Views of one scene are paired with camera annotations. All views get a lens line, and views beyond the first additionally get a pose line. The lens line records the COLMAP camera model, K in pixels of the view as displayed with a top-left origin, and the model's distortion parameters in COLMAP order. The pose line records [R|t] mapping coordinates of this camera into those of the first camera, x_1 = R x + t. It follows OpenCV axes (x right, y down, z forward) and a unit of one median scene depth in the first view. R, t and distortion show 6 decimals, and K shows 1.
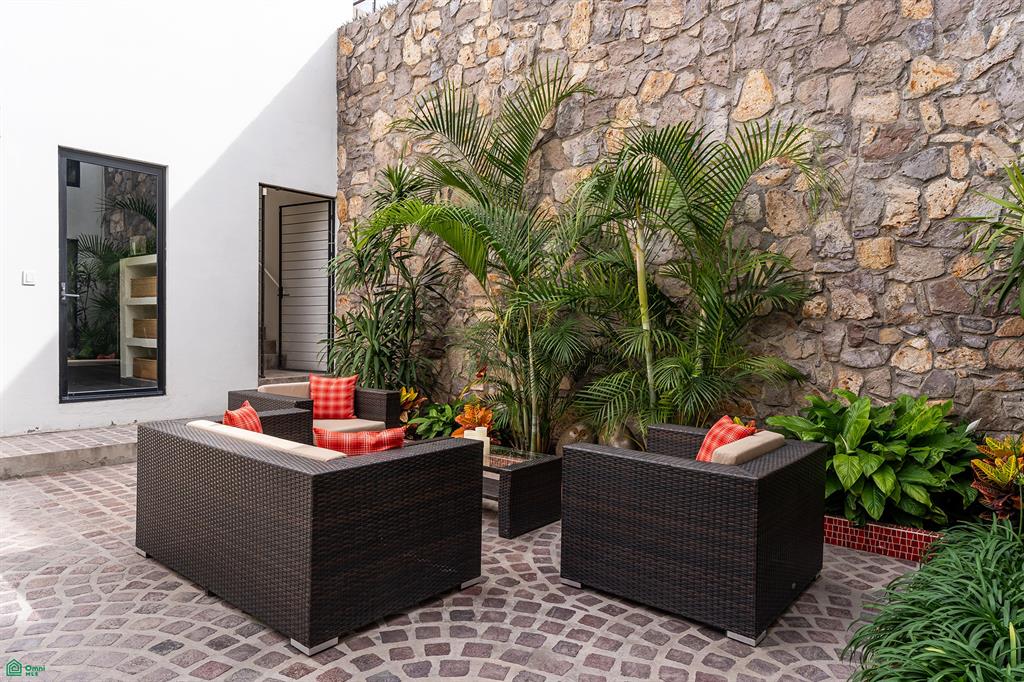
lens RADIAL K [[626.0, 0, 511.2], [0, 626.0, 342.1], [0, 0, 1]] dist [-0.002068, 0.007602]
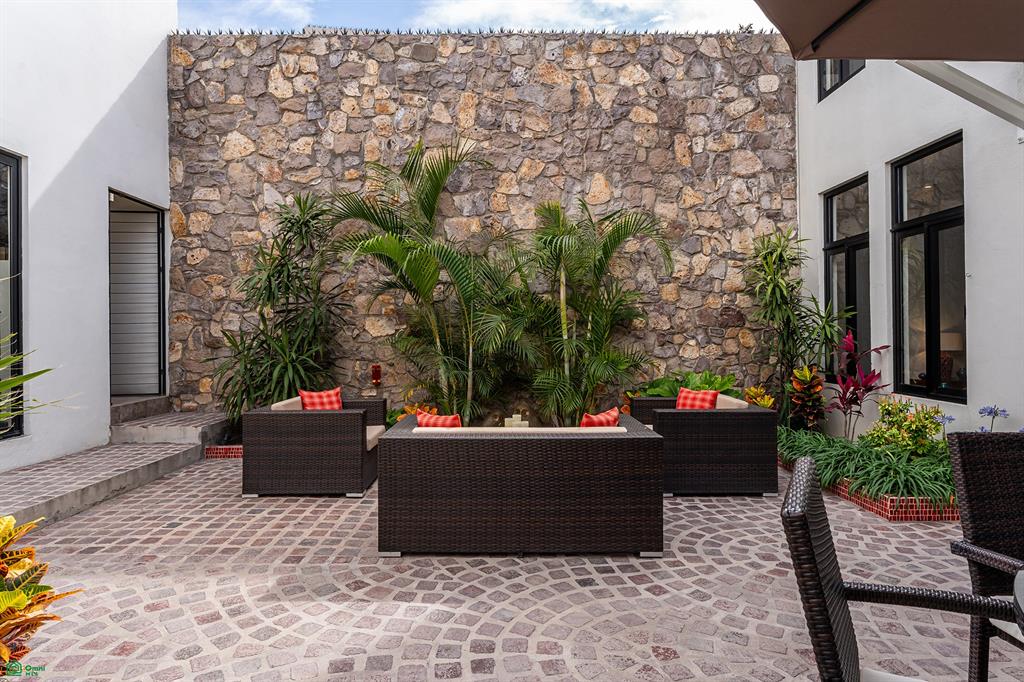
lens RADIAL K [[534.1, 0, 509.1], [0, 534.1, 338.7], [0, 0, 1]] dist [-0.009626, 0.002352]
pose [[0.791157, -0.024971, 0.611104, -0.608492], [0.038203, 0.999233, -0.008630, -0.013772], [-0.610419, 0.030174, 0.791504, 0.081146]]
